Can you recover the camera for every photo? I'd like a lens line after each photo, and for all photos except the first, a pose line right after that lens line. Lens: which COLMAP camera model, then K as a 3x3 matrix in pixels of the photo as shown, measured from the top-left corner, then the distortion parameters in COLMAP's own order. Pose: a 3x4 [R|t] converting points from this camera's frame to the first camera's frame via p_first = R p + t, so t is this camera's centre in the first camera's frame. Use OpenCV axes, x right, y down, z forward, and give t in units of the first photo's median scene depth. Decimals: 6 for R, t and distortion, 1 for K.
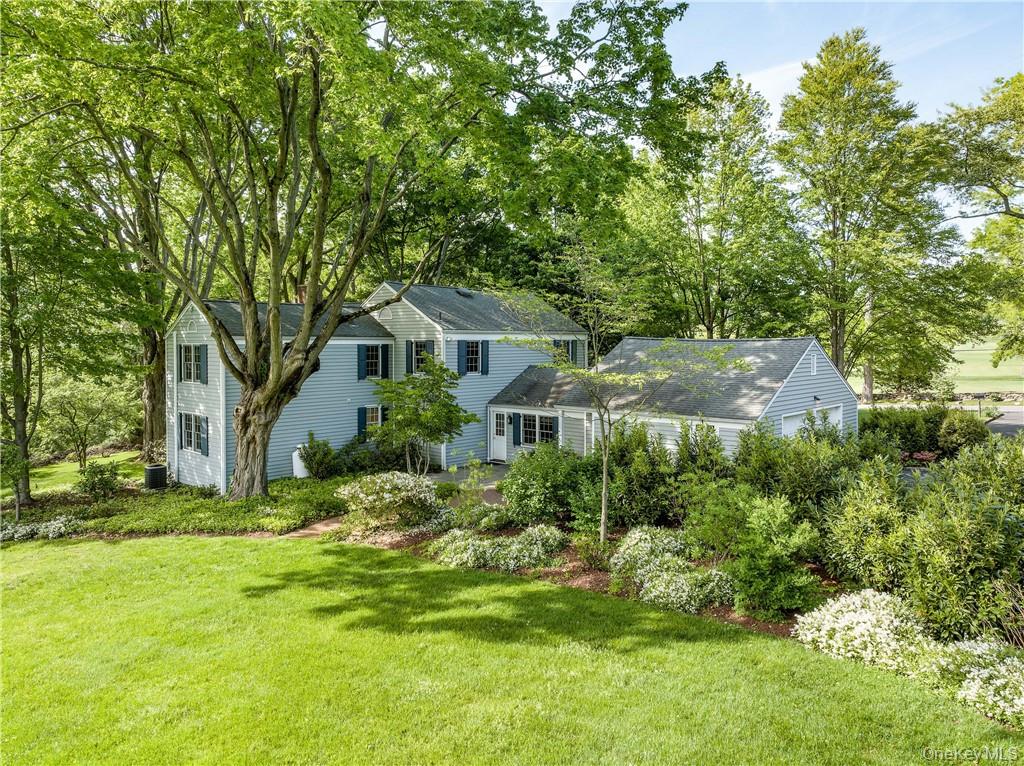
lens RADIAL K [[702.1, 0, 512.0], [0, 702.1, 383.0], [0, 0, 1]] dist [-0.001637, 0.003832]
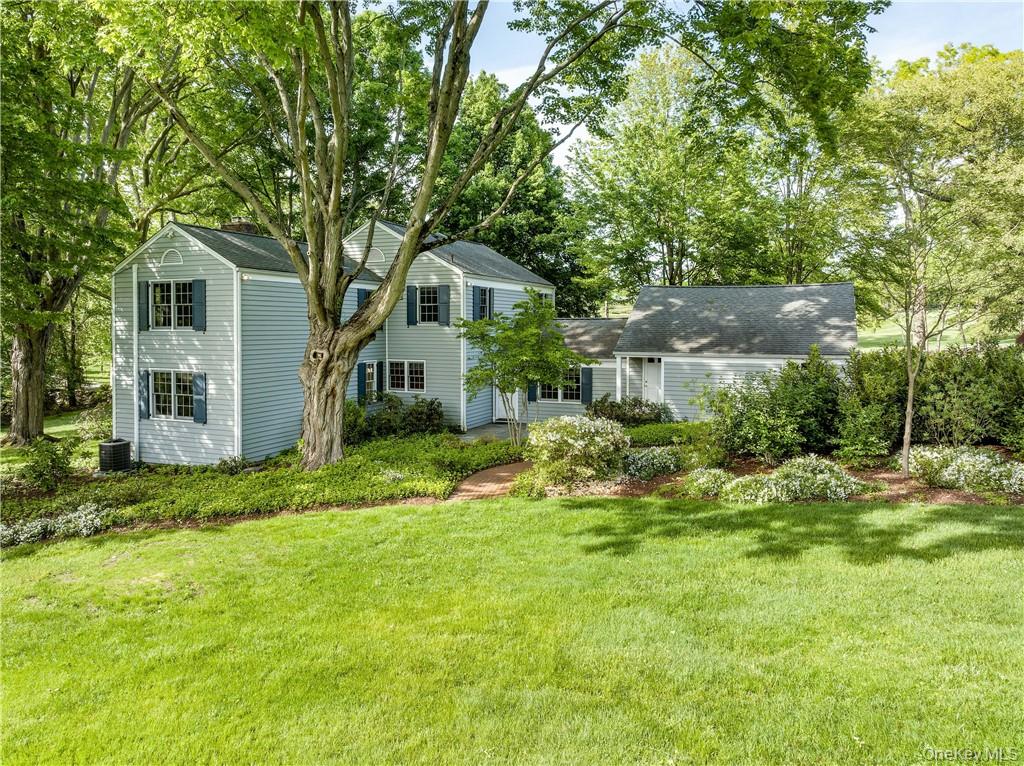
lens RADIAL K [[717.6, 0, 512.6], [0, 717.6, 348.6], [0, 0, 1]] dist [0.002291, -0.000130]
pose [[0.942563, -0.009773, 0.333886, -0.384715], [0.017694, 0.999629, -0.020693, 0.044692], [-0.333560, 0.025412, 0.942386, 0.140006]]
